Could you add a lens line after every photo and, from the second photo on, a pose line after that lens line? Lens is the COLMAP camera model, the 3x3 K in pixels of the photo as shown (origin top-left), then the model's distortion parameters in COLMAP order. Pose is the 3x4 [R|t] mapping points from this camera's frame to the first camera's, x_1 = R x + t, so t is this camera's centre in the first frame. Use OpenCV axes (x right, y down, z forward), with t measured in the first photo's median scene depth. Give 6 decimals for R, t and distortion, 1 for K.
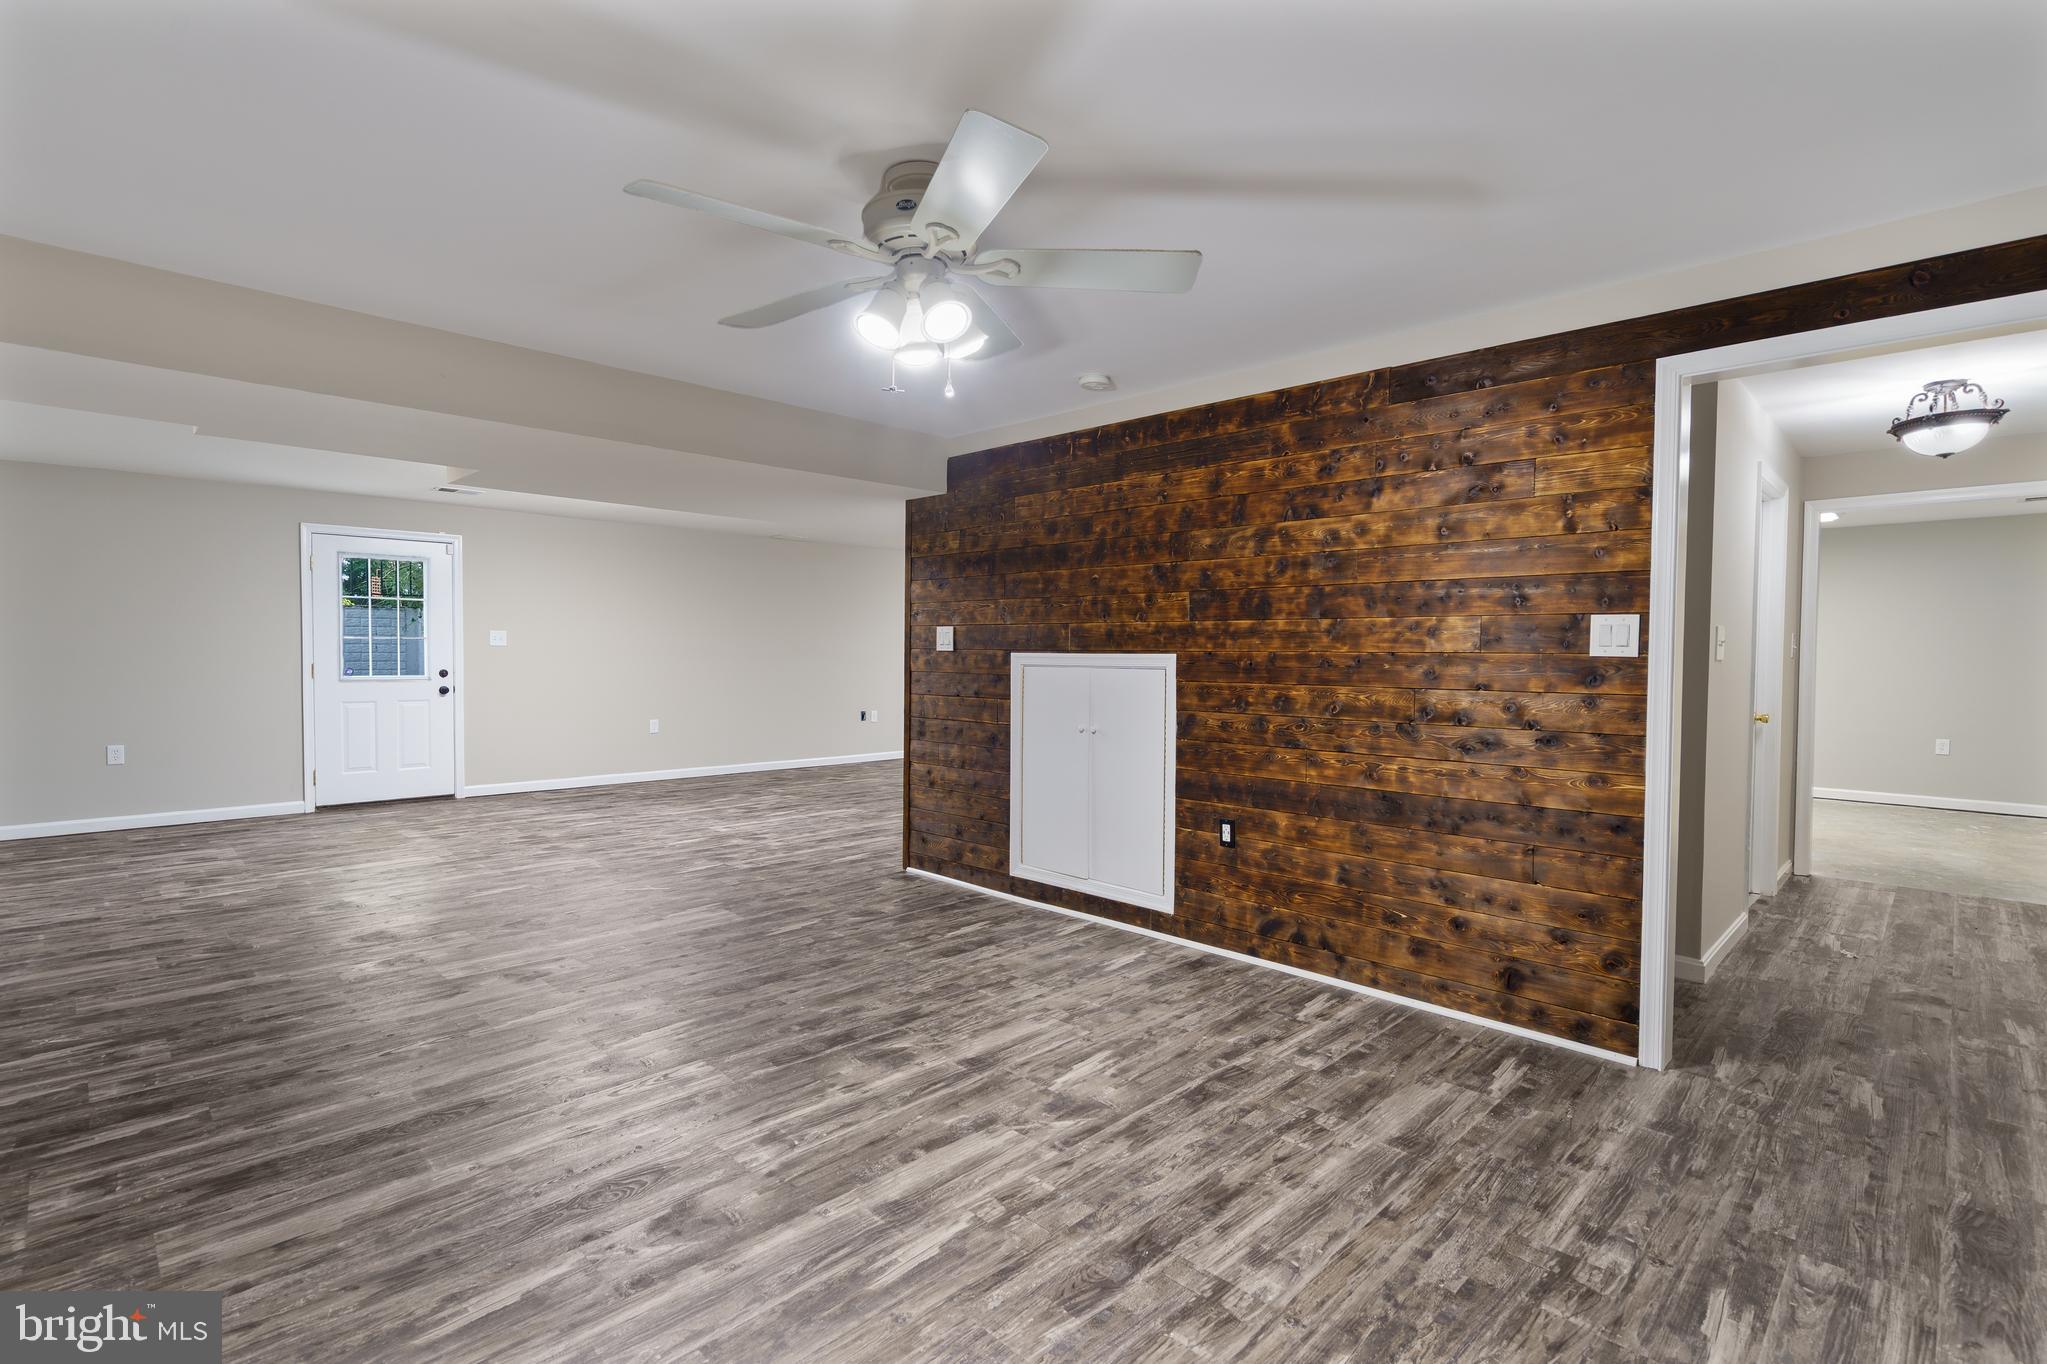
lens RADIAL K [[961.9, 0, 1012.6], [0, 961.9, 679.7], [0, 0, 1]] dist [-0.001520, 0.000815]
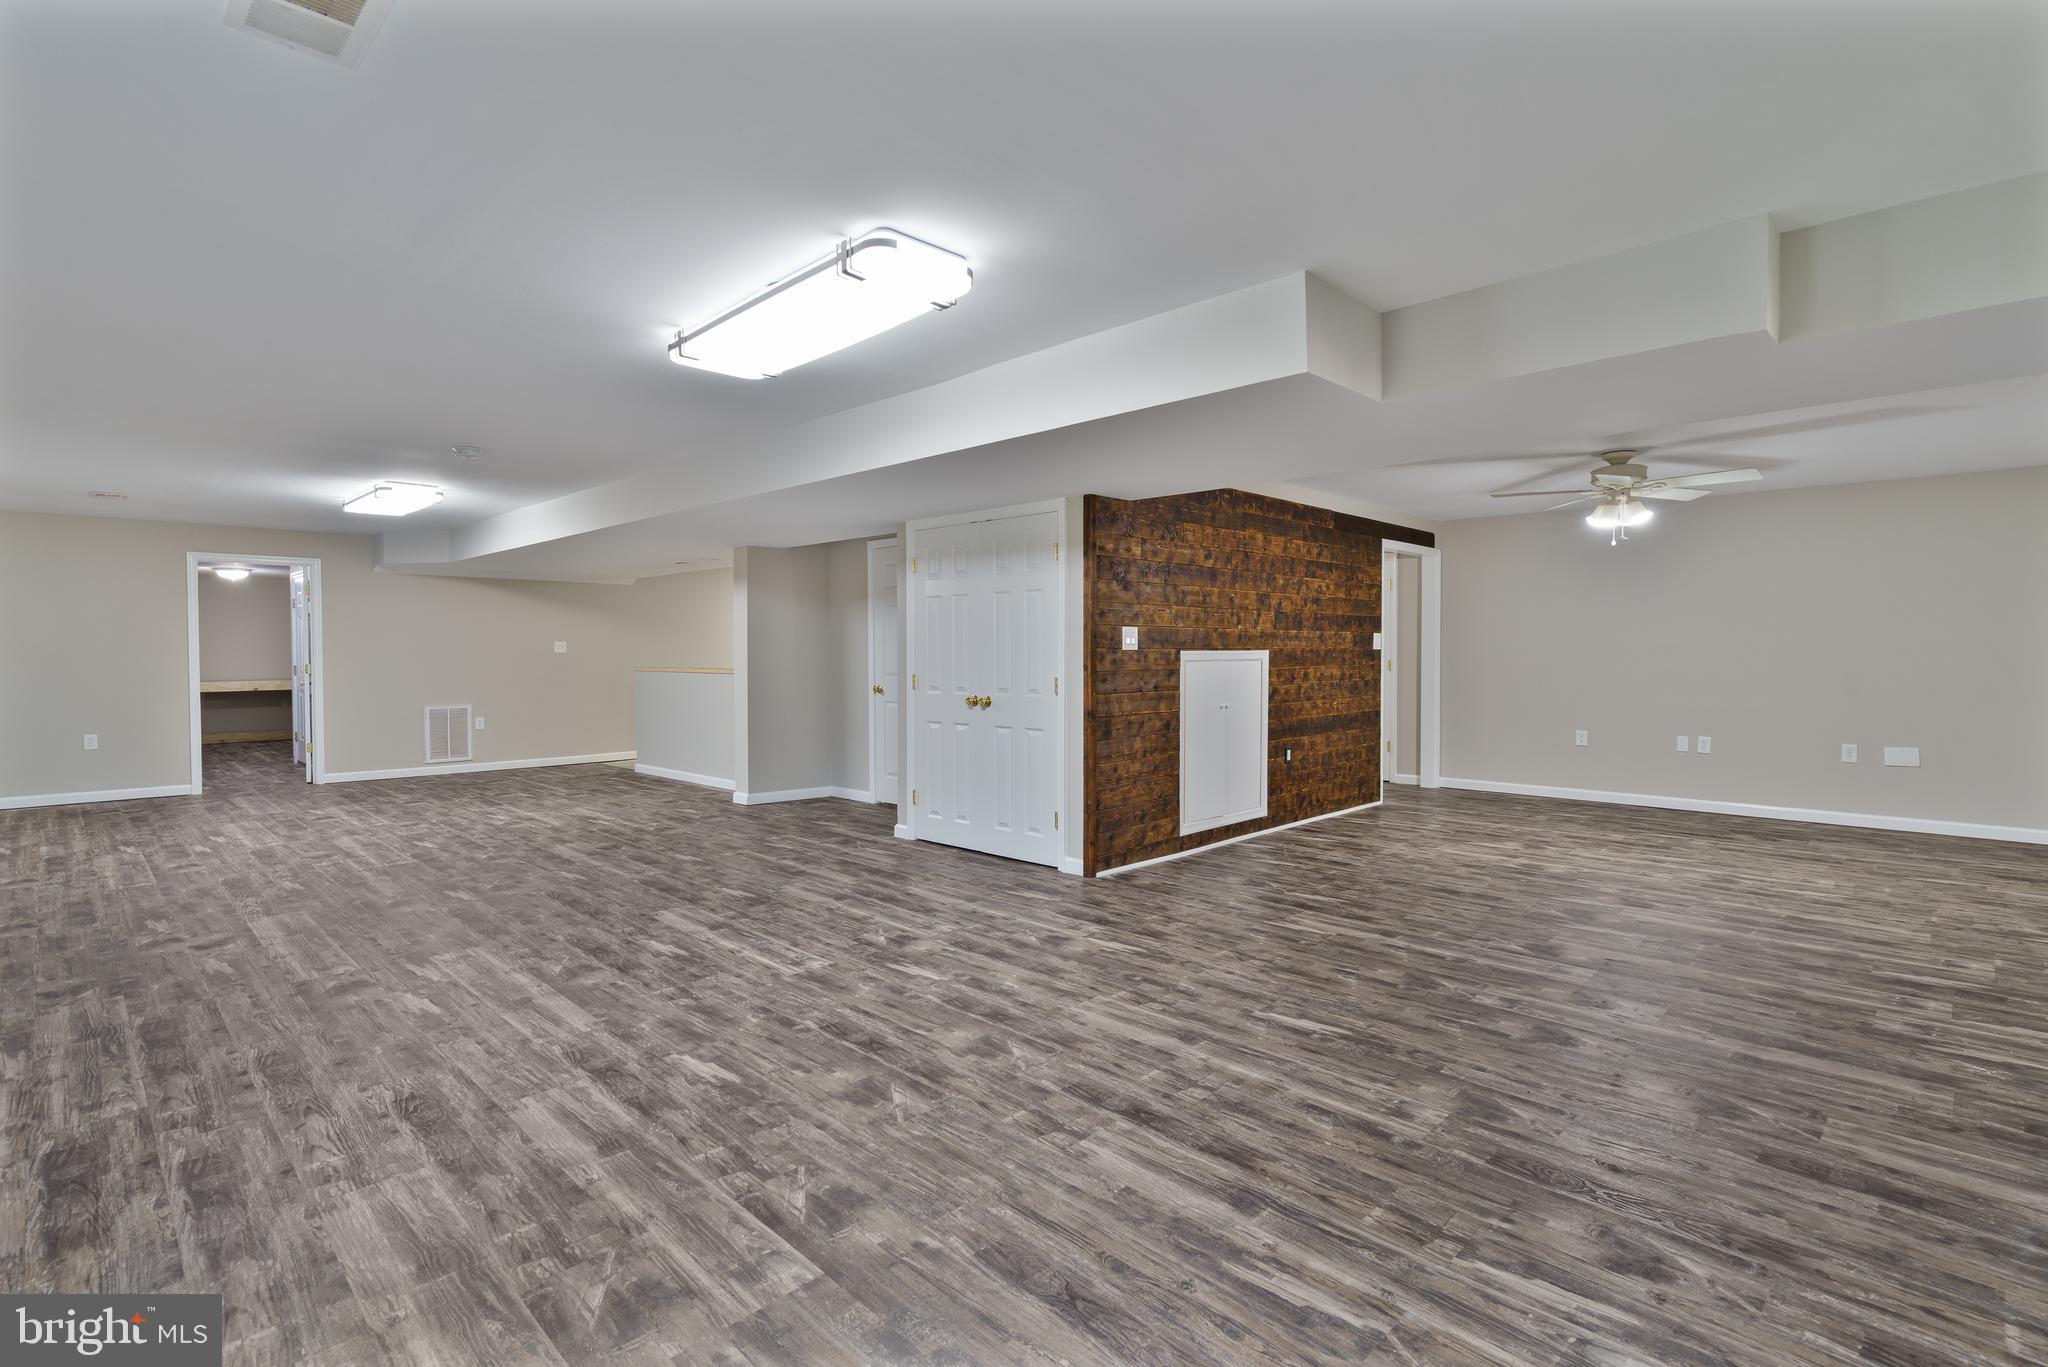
lens RADIAL K [[962.4, 0, 1013.2], [0, 962.4, 671.9], [0, 0, 1]] dist [-0.001520, 0.000815]
pose [[0.000208, -0.031744, 0.999496, -1.319201], [0.031516, 0.999000, 0.031722, -0.050837], [-0.999503, 0.031493, 0.001209, 1.323894]]
